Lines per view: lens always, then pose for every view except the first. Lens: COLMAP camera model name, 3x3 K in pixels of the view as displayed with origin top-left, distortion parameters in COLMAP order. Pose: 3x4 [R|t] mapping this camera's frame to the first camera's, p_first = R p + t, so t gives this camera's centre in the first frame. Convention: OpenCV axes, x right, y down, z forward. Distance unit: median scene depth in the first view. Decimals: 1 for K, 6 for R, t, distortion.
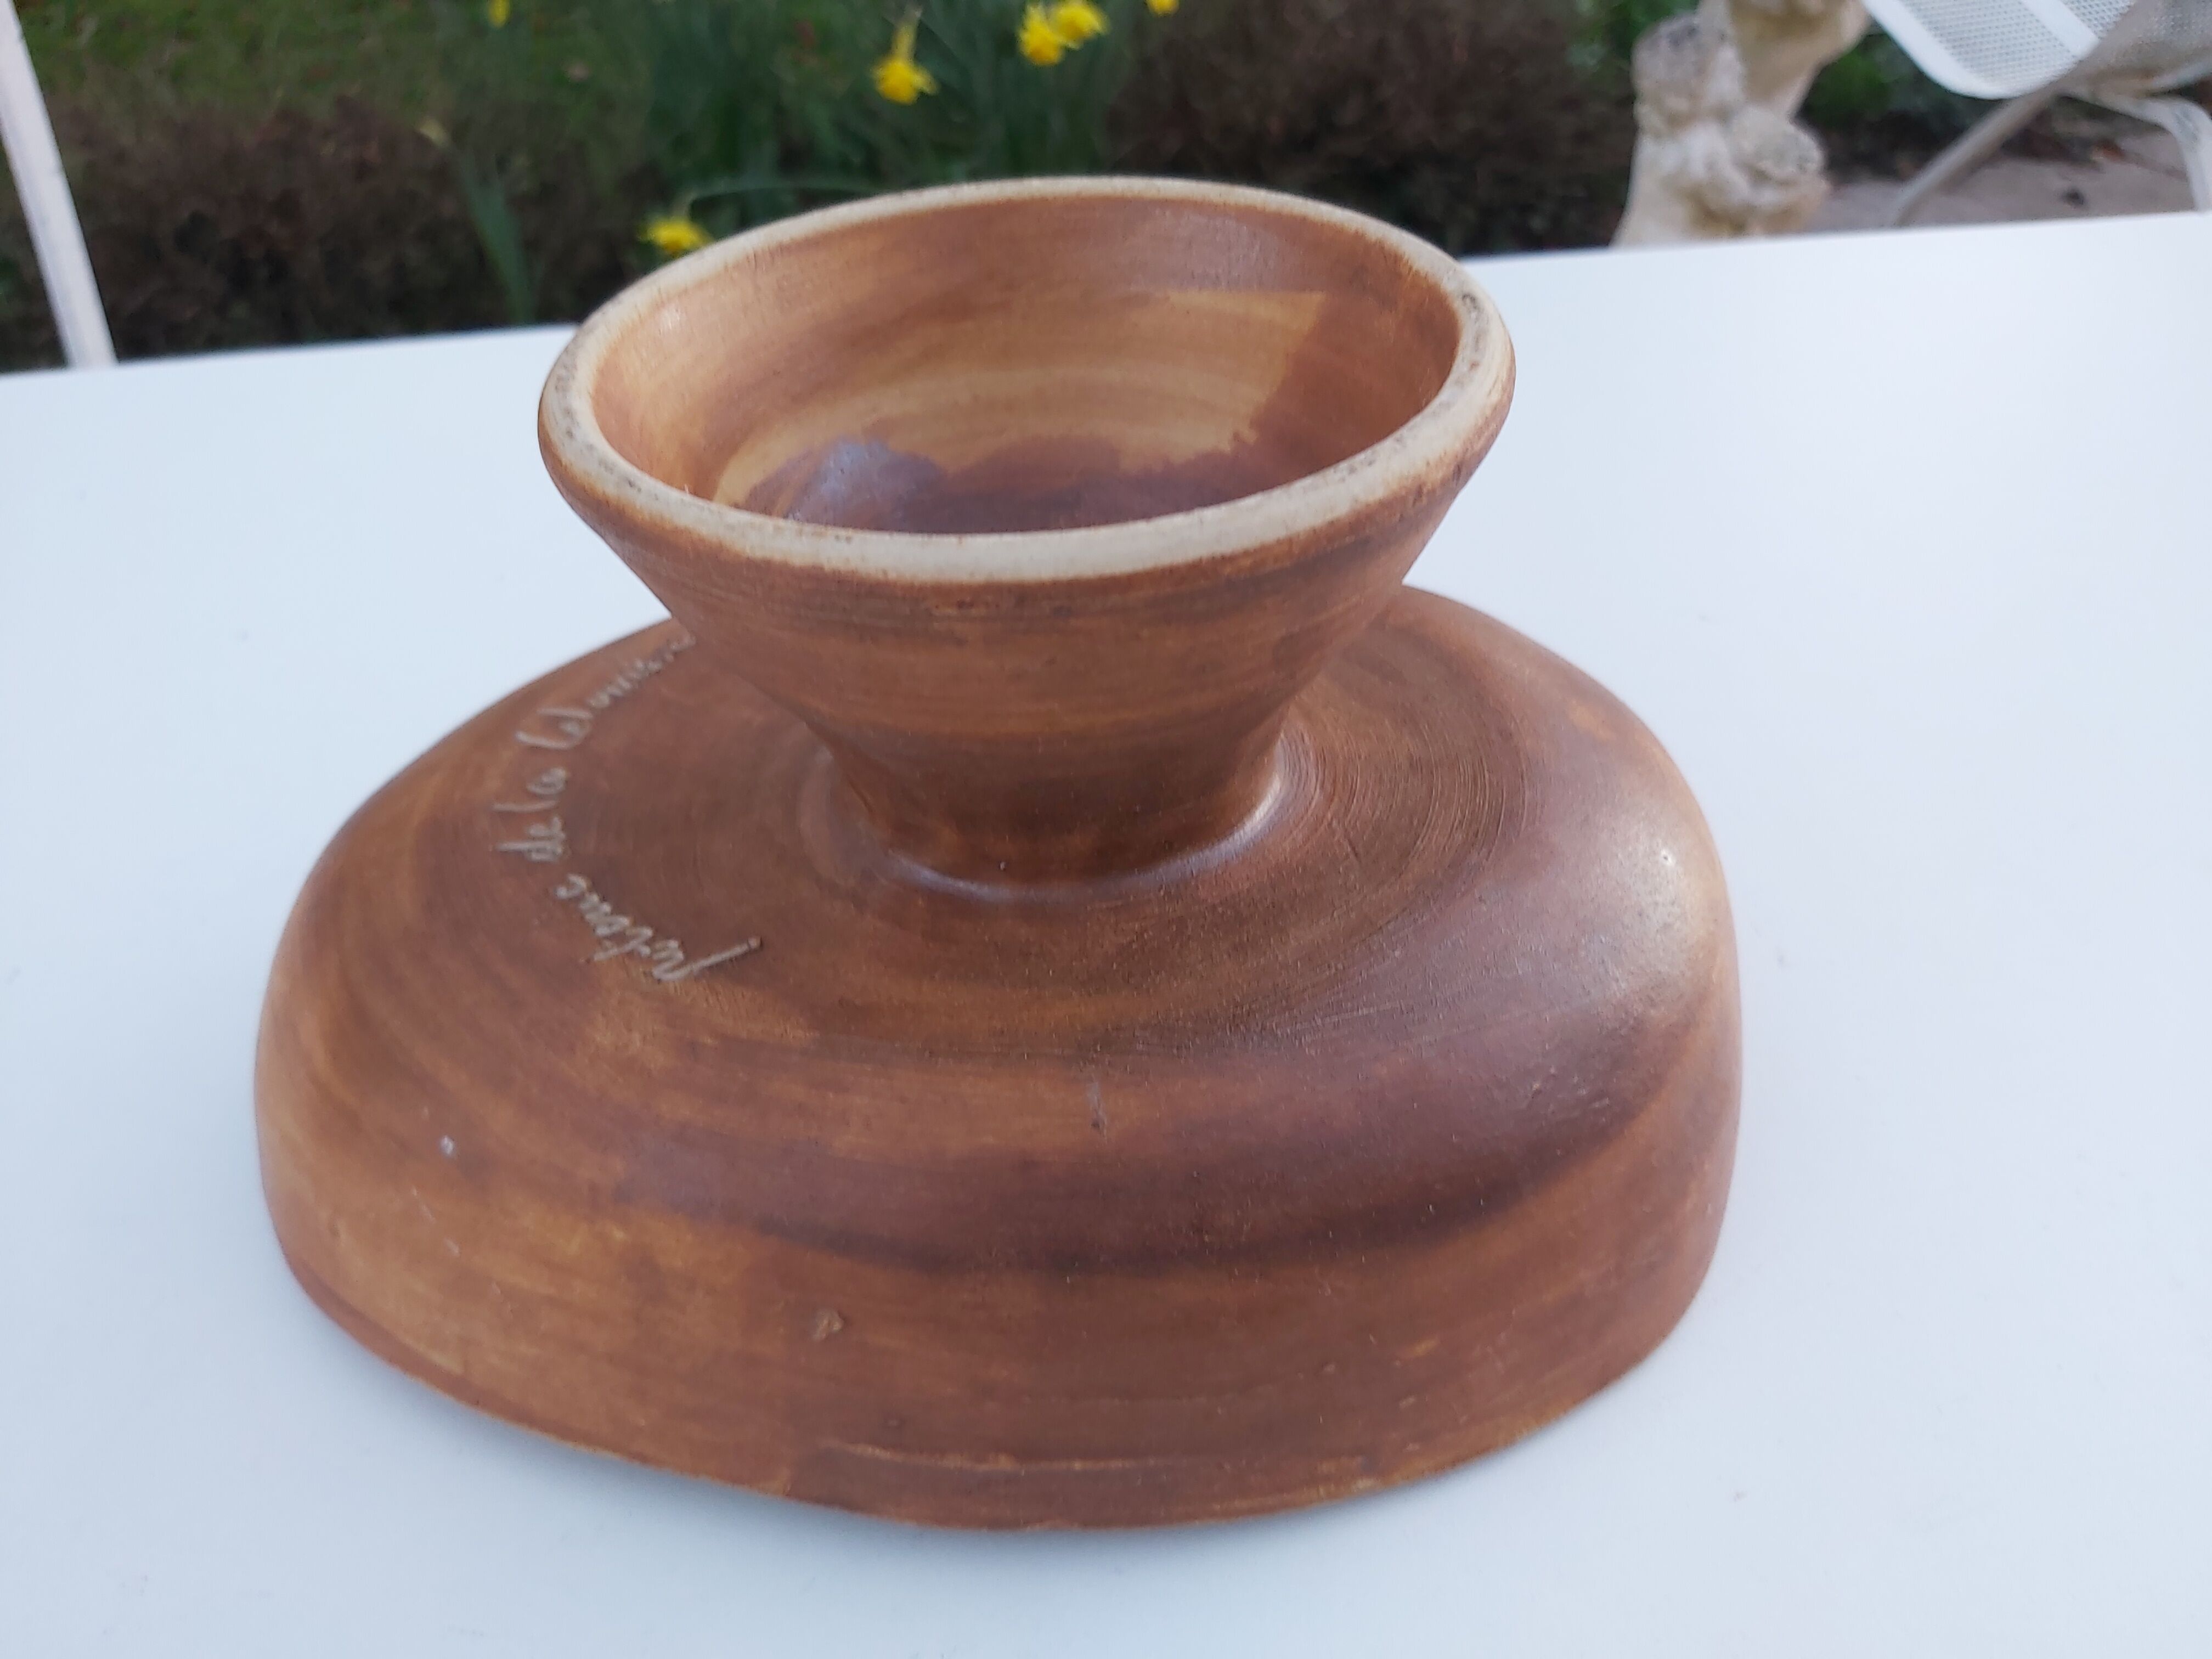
lens RADIAL K [[1694.6, 0, 1093.4], [0, 1694.6, 904.0], [0, 0, 1]] dist [0.030658, -0.099027]
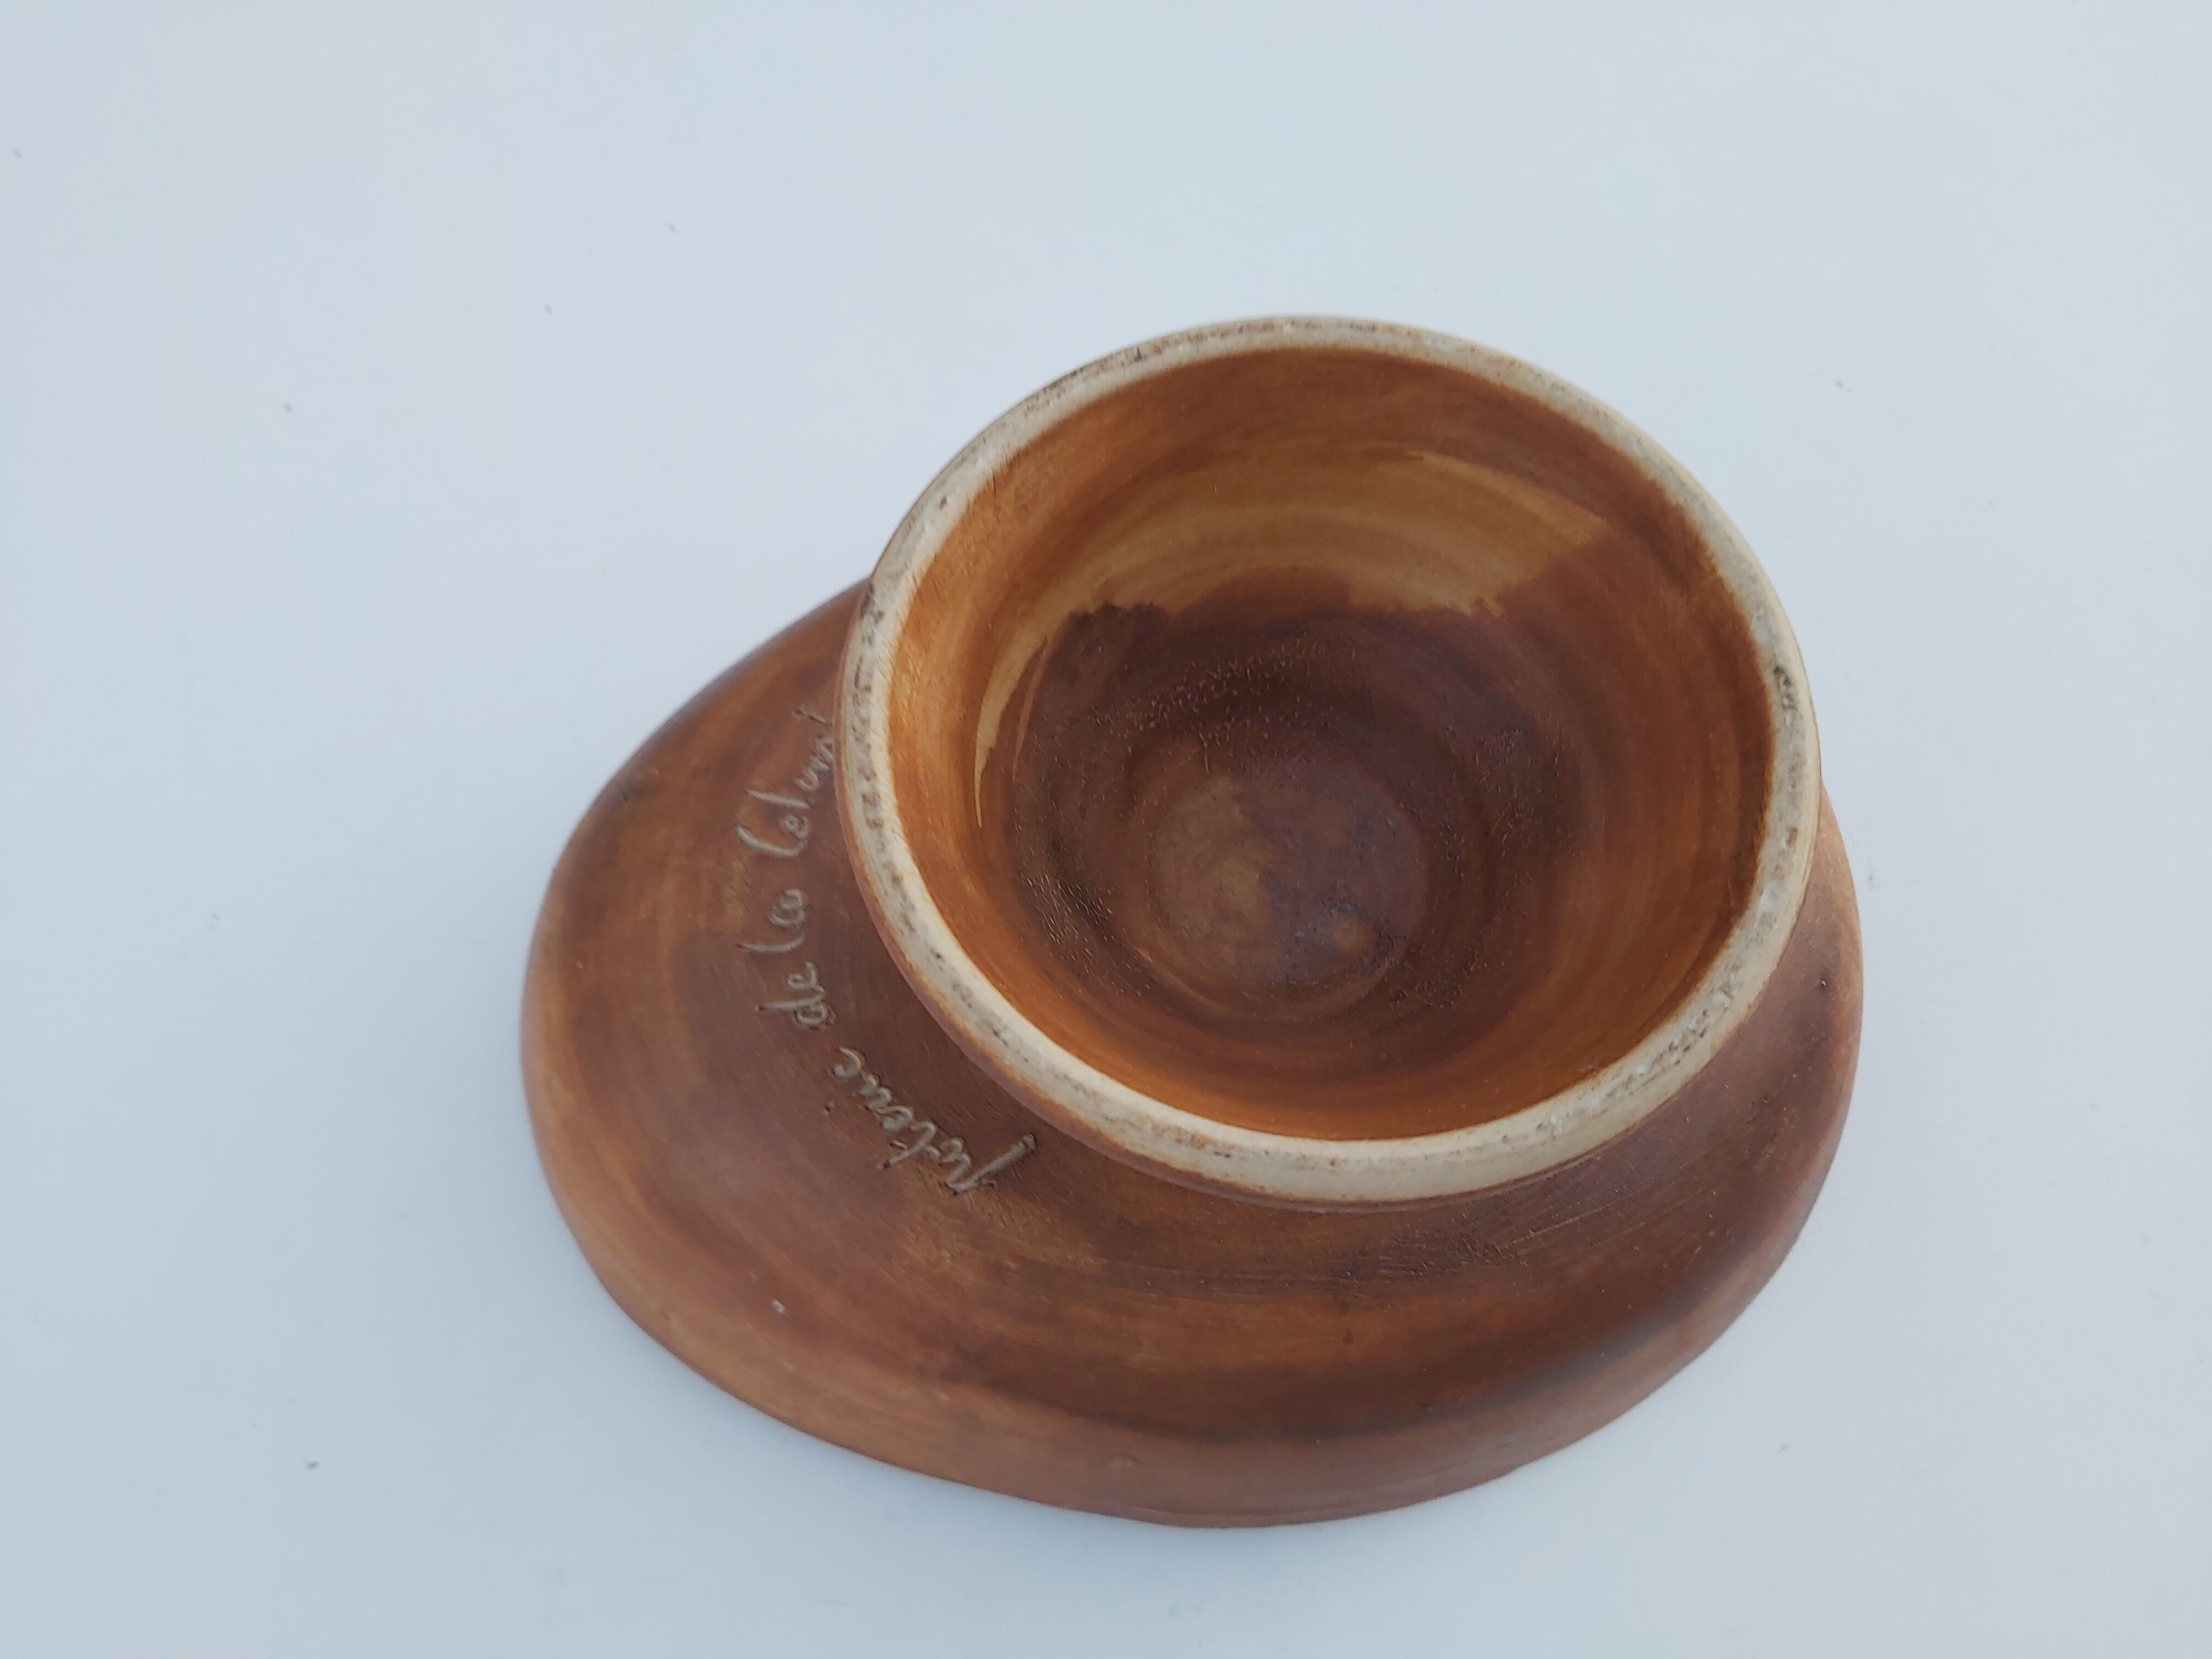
lens RADIAL K [[1654.6, 0, 1055.5], [0, 1654.6, 830.7], [0, 0, 1]] dist [0.101228, -0.405289]
pose [[0.999167, -0.023708, 0.033221, -0.216927], [0.005426, 0.883921, 0.467605, -0.683582], [-0.040451, -0.467035, 0.883313, 0.122708]]
